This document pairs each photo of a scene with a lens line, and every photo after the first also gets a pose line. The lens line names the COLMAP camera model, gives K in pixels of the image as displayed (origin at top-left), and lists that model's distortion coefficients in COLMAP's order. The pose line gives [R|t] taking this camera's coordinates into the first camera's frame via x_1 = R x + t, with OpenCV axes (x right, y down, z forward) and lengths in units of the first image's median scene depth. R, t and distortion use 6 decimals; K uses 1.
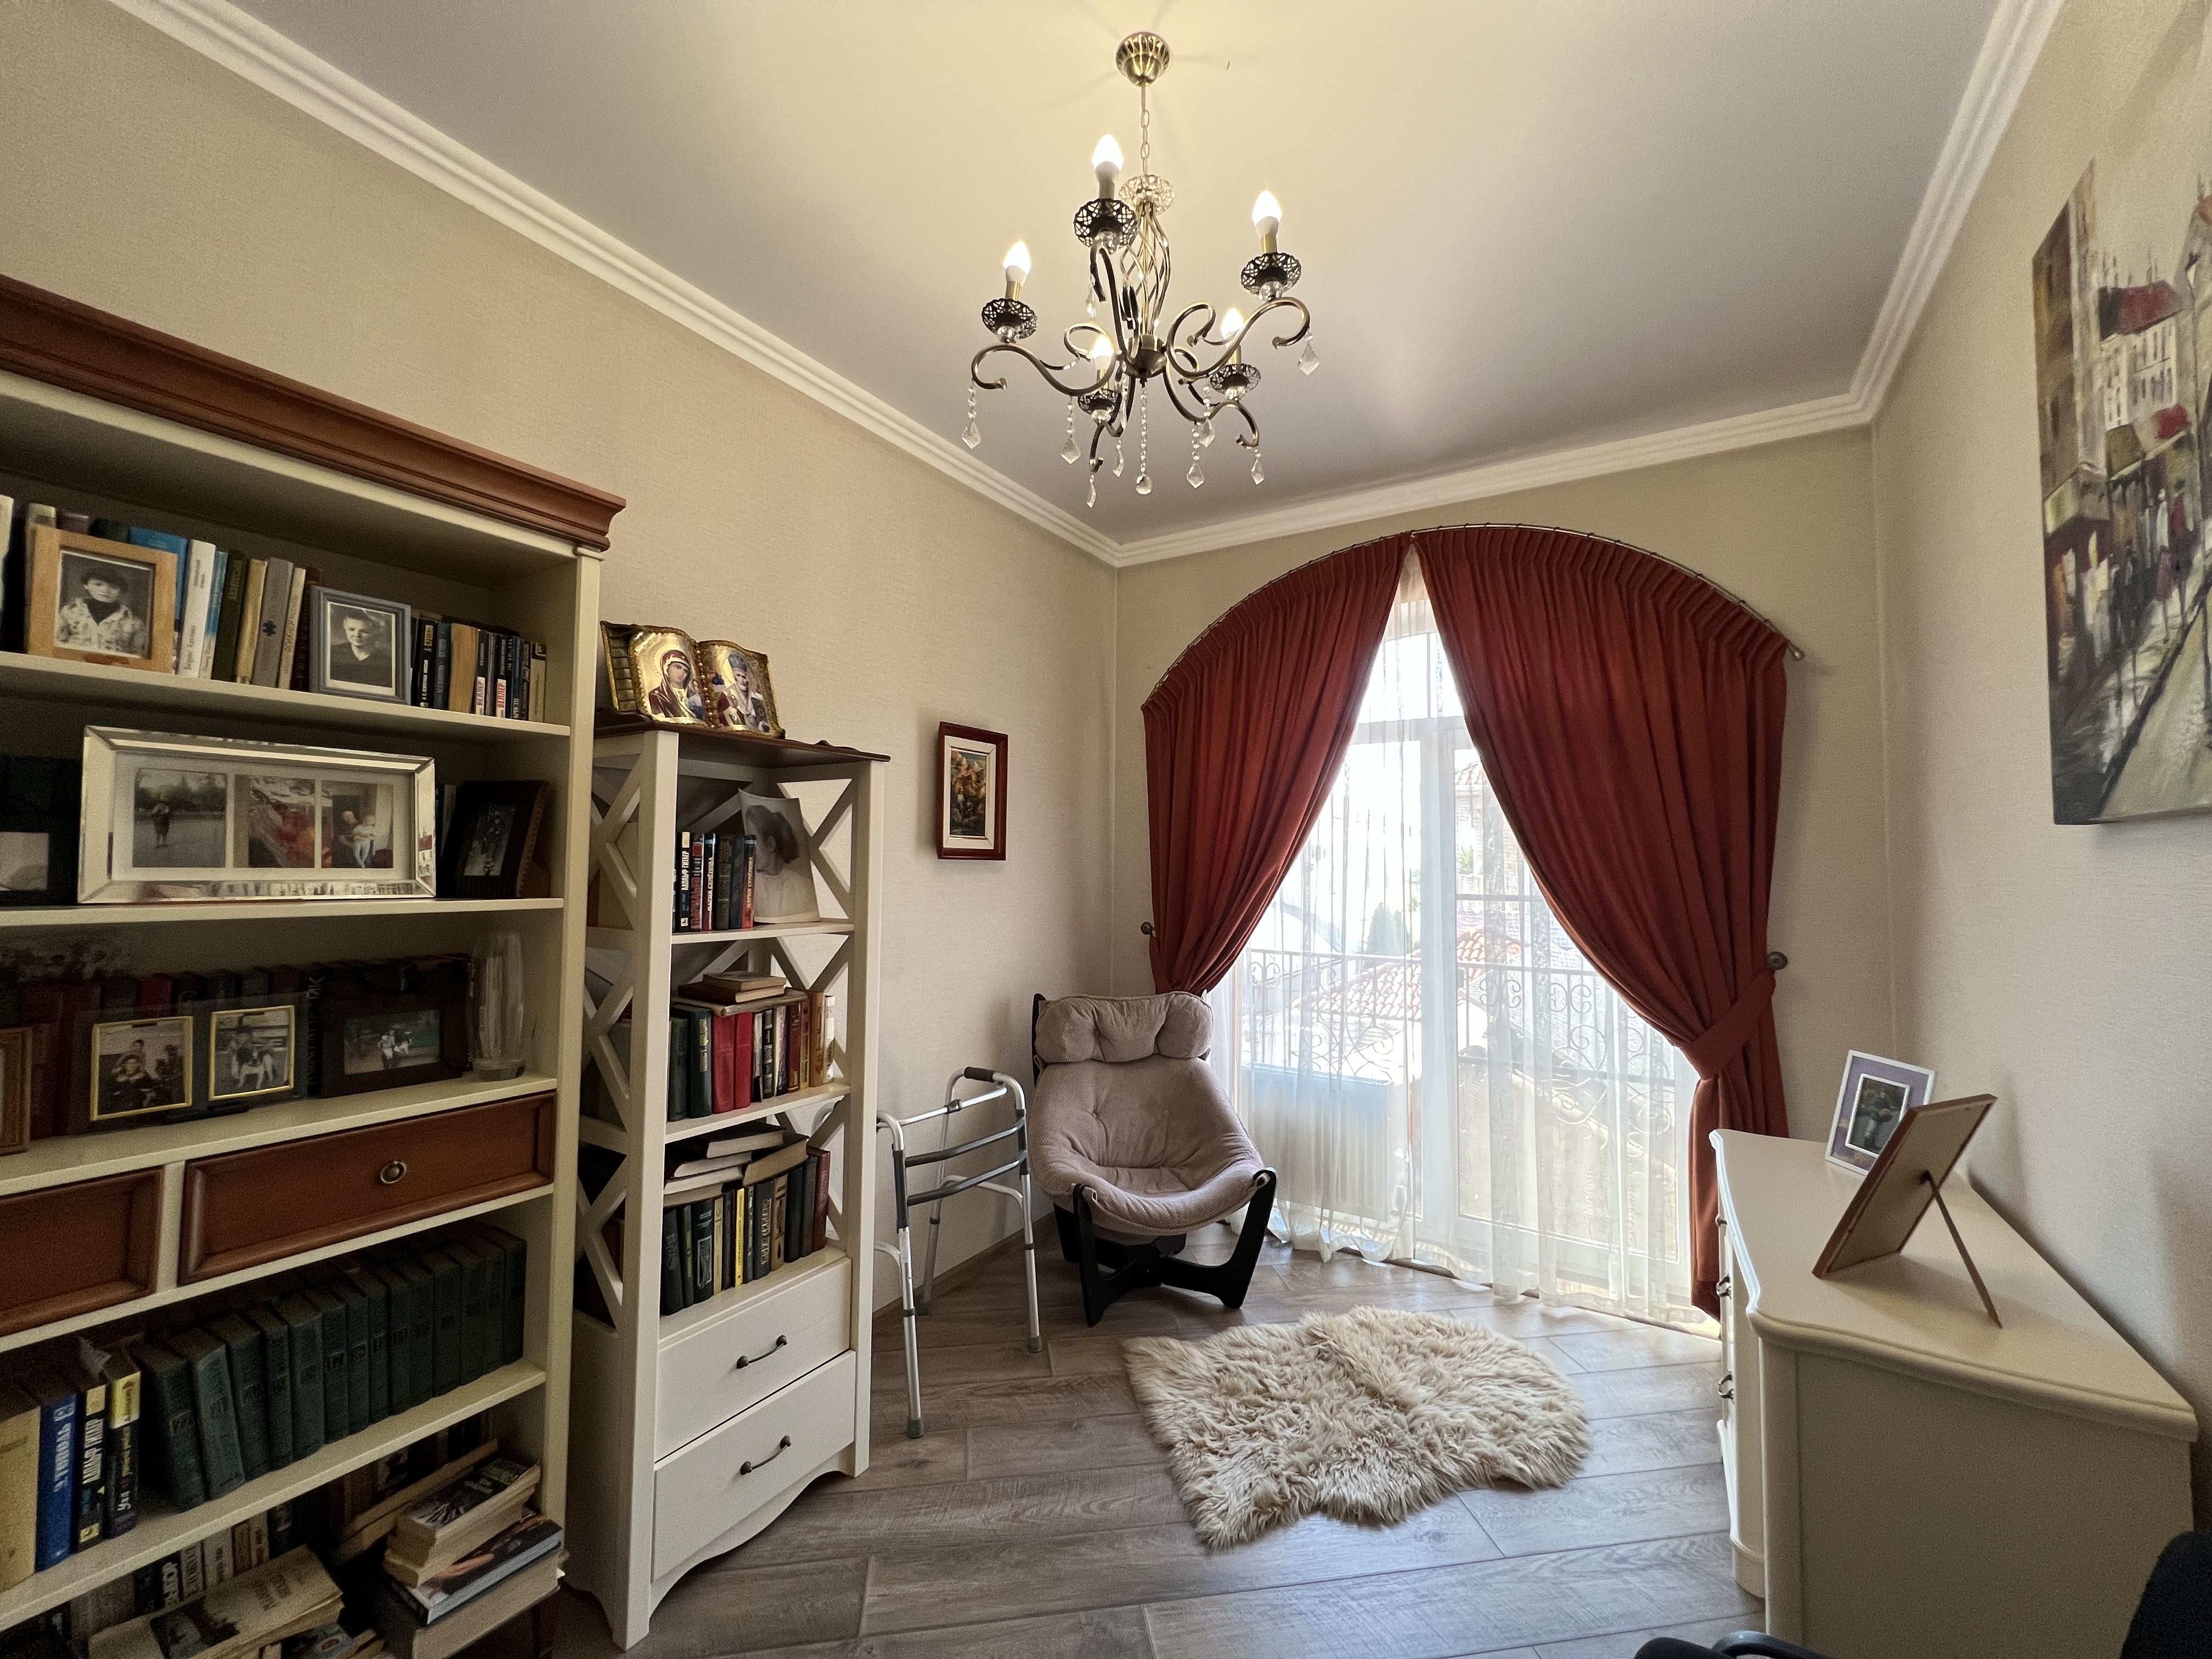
lens RADIAL K [[877.0, 0, 1107.1], [0, 877.0, 841.0], [0, 0, 1]] dist [-0.000199, 0.000134]
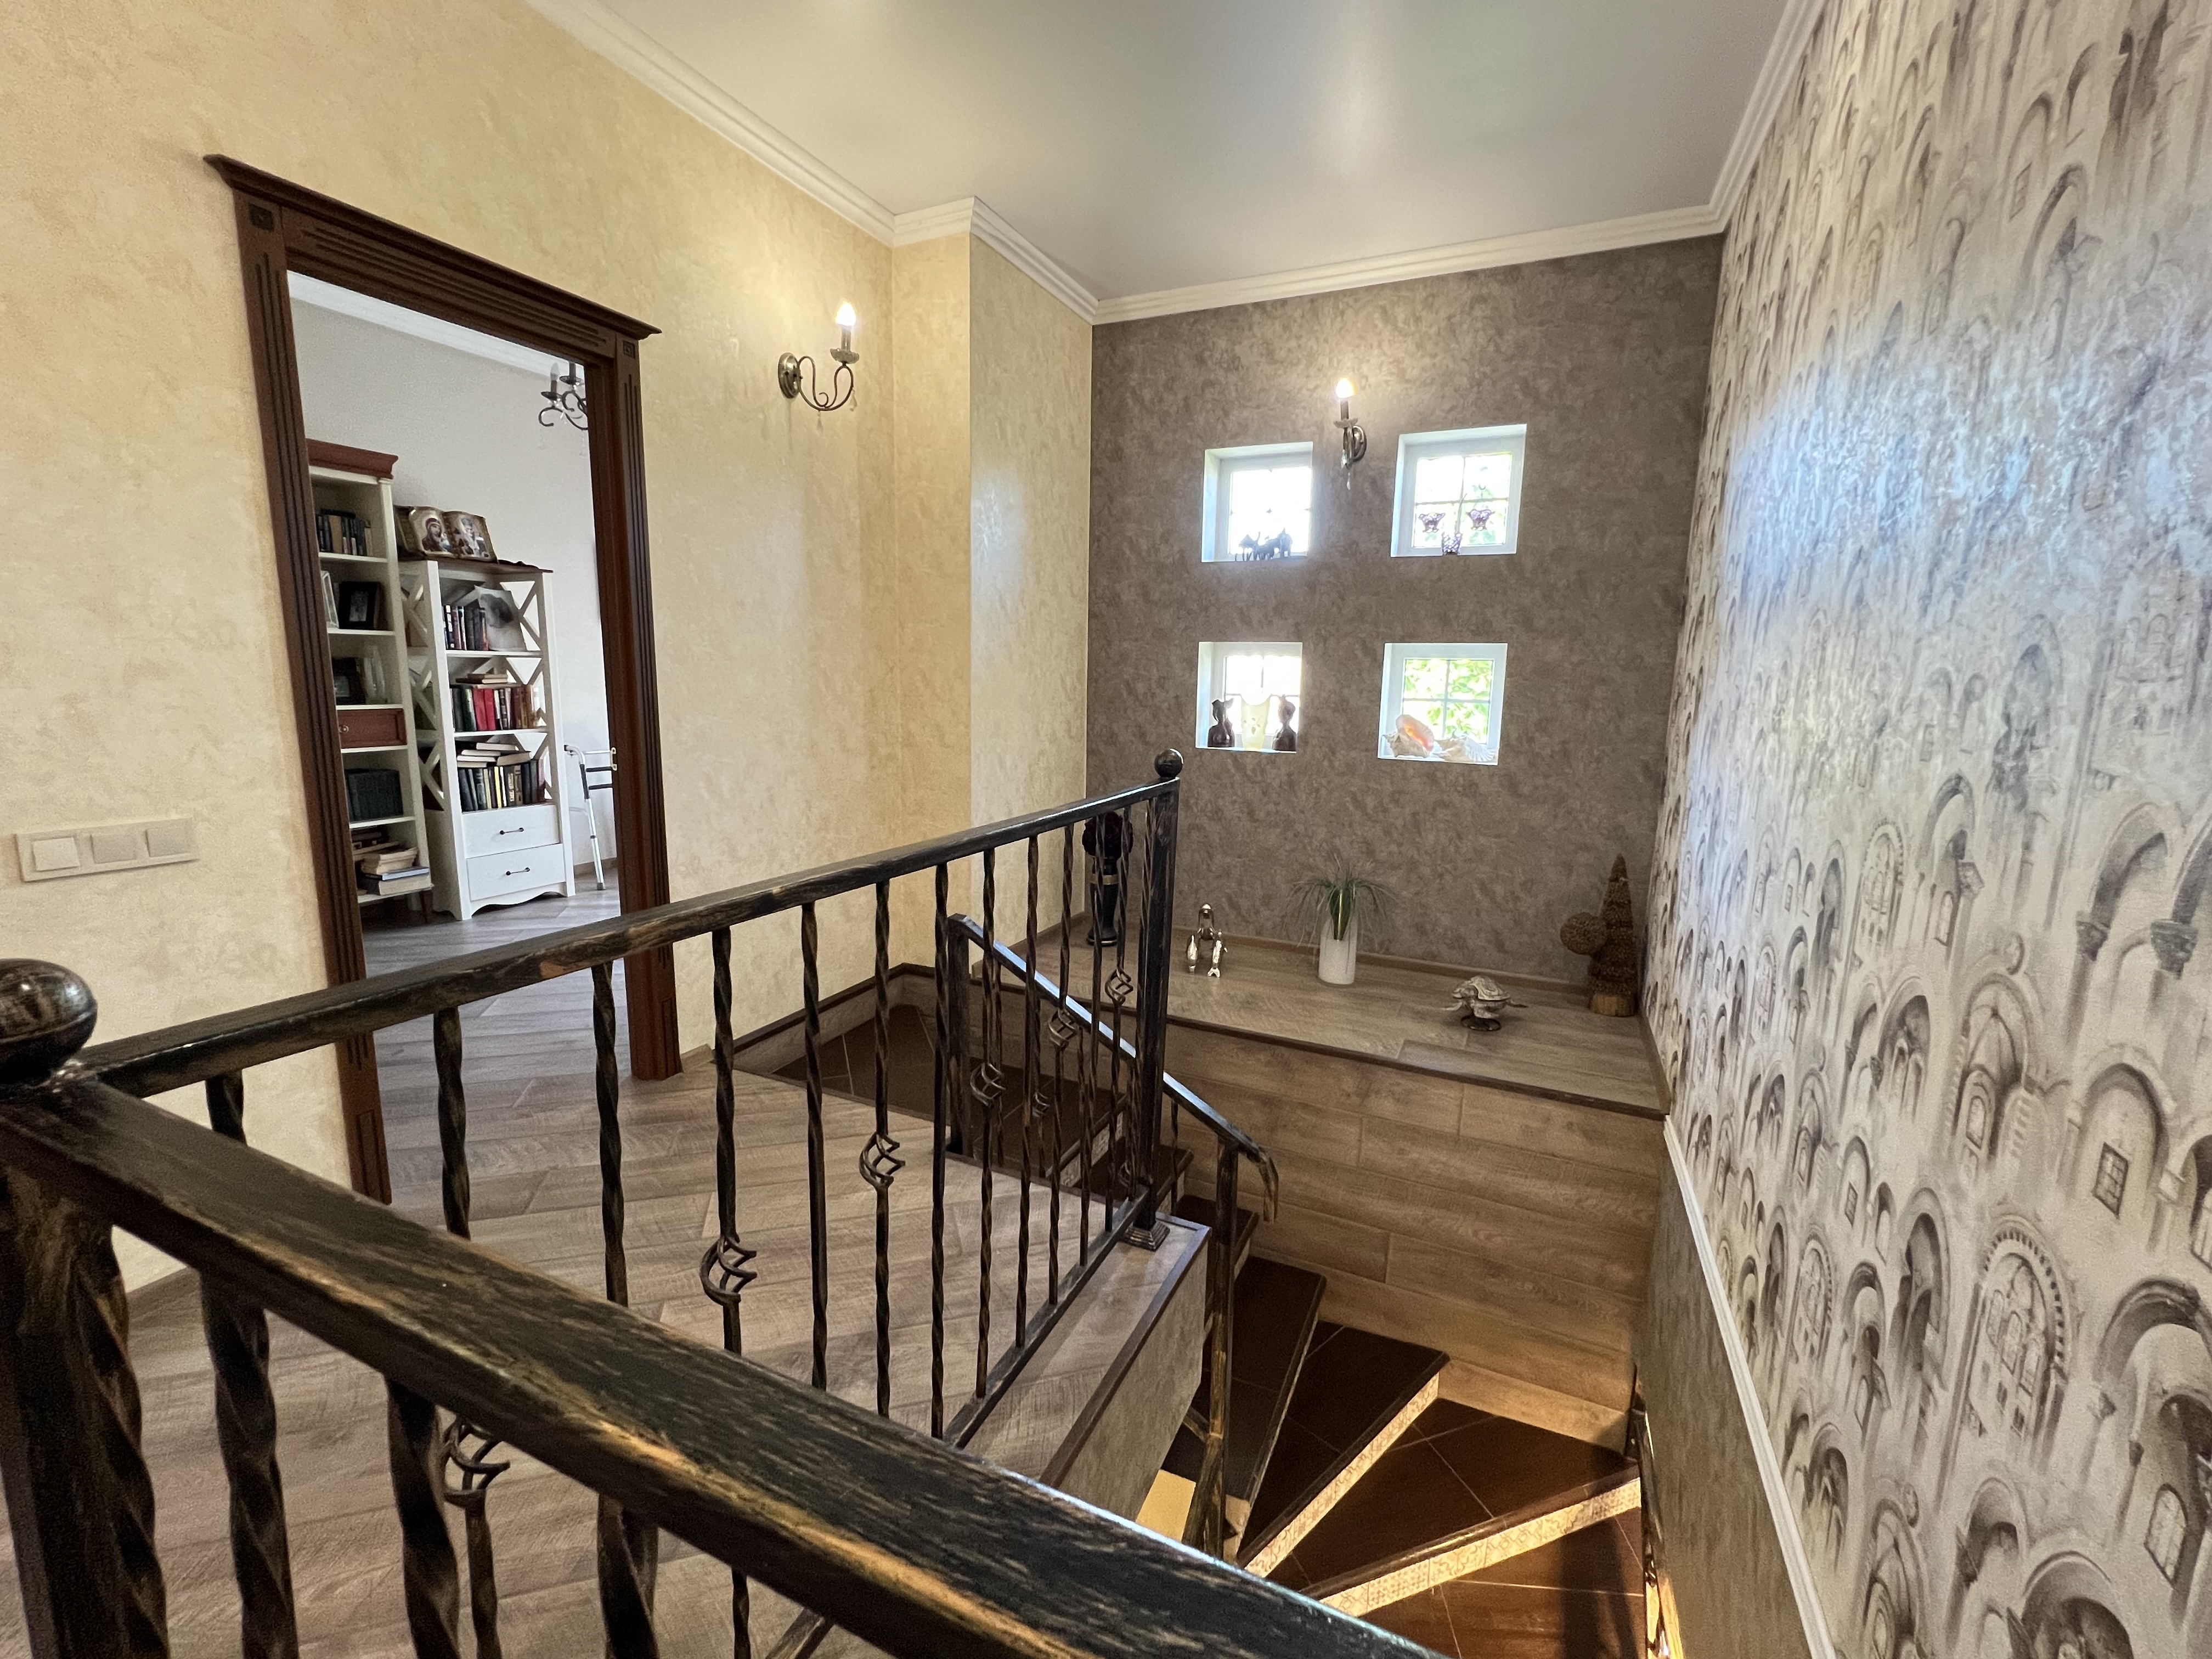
lens RADIAL K [[899.1, 0, 1111.0], [0, 899.1, 816.2], [0, 0, 1]] dist [-0.012997, 0.000222]
pose [[0.989924, -0.026507, 0.139099, 0.845007], [-0.000209, 0.982049, 0.188628, 0.086194], [-0.141602, -0.186756, 0.972148, -1.518061]]
